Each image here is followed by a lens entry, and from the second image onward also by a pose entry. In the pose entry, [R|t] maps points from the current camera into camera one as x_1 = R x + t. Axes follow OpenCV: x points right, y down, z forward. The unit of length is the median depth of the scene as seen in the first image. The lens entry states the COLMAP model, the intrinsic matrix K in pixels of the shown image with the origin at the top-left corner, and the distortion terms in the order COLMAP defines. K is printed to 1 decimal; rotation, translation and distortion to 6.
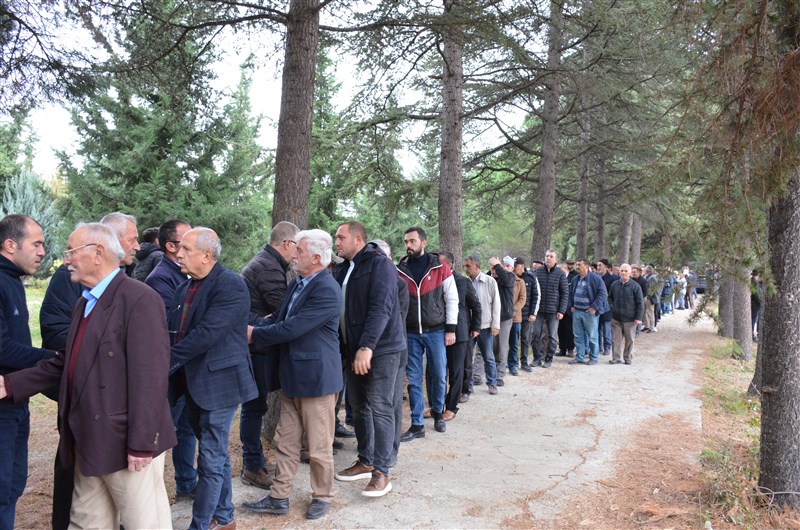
lens RADIAL K [[625.5, 0, 400.0], [0, 625.5, 265.0], [0, 0, 1]] dist [-0.153926, 0.119817]
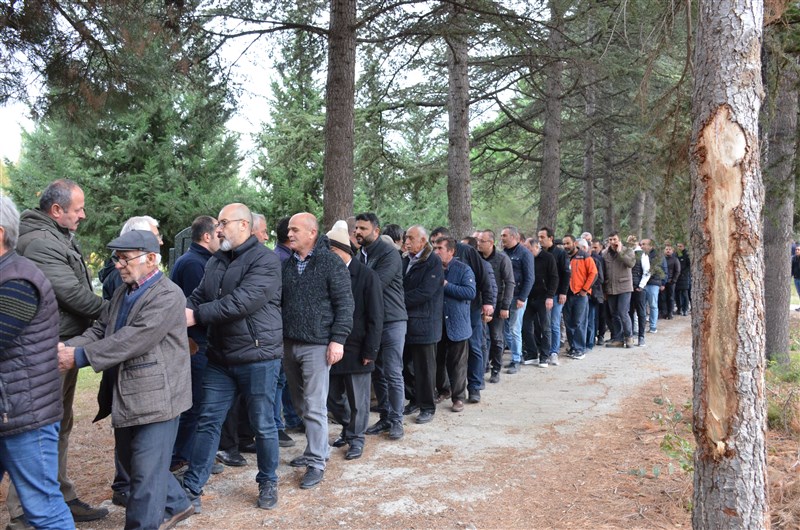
lens RADIAL K [[764.5, 0, 400.0], [0, 764.5, 265.0], [0, 0, 1]] dist [-0.066489, 0.182972]
pose [[0.998665, -0.030399, 0.041767, -0.054837], [0.029816, 0.999450, 0.014494, 0.003717], [-0.042185, -0.013229, 0.999022, -0.189912]]
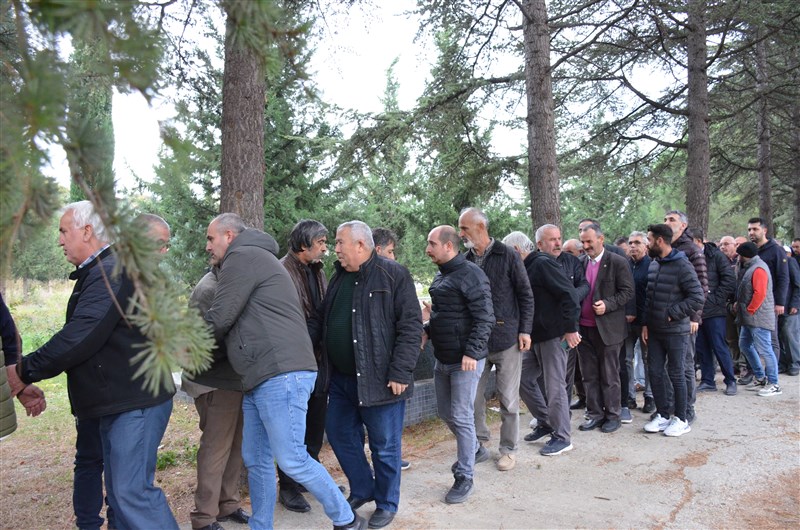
lens RADIAL K [[625.5, 0, 400.0], [0, 625.5, 265.0], [0, 0, 1]] dist [-0.153926, 0.119817]
pose [[0.946012, -0.064813, -0.317585, 0.113920], [0.061563, 0.997897, -0.020270, 0.012349], [0.318231, -0.000376, 0.948013, 0.138830]]
